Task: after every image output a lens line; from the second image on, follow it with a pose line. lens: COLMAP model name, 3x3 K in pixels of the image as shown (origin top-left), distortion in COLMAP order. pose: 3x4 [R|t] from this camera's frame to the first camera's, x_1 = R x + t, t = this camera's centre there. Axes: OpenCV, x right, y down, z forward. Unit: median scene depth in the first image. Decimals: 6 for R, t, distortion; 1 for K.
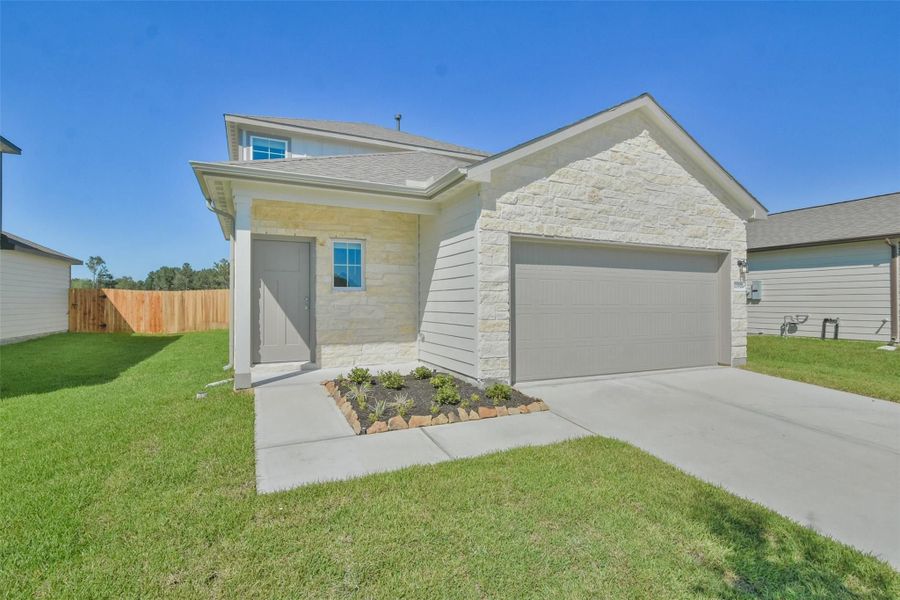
lens RADIAL K [[420.7, 0, 450.0], [0, 420.7, 300.0], [0, 0, 1]] dist [-0.000157, -0.000254]
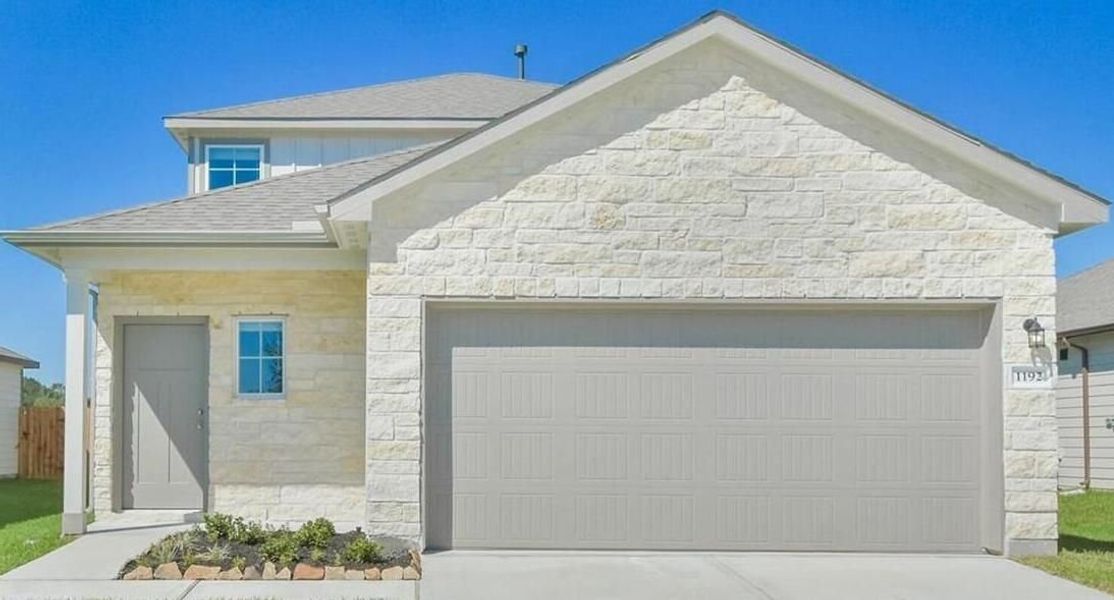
lens RADIAL K [[1152.2, 0, 556.9], [0, 1152.2, 417.9], [0, 0, 1]] dist [-0.001916, -0.003132]
pose [[0.911306, -0.009026, -0.411631, 0.861314], [-0.000453, 0.999737, -0.022925, 0.044973], [0.411730, 0.021078, 0.911062, -0.367075]]
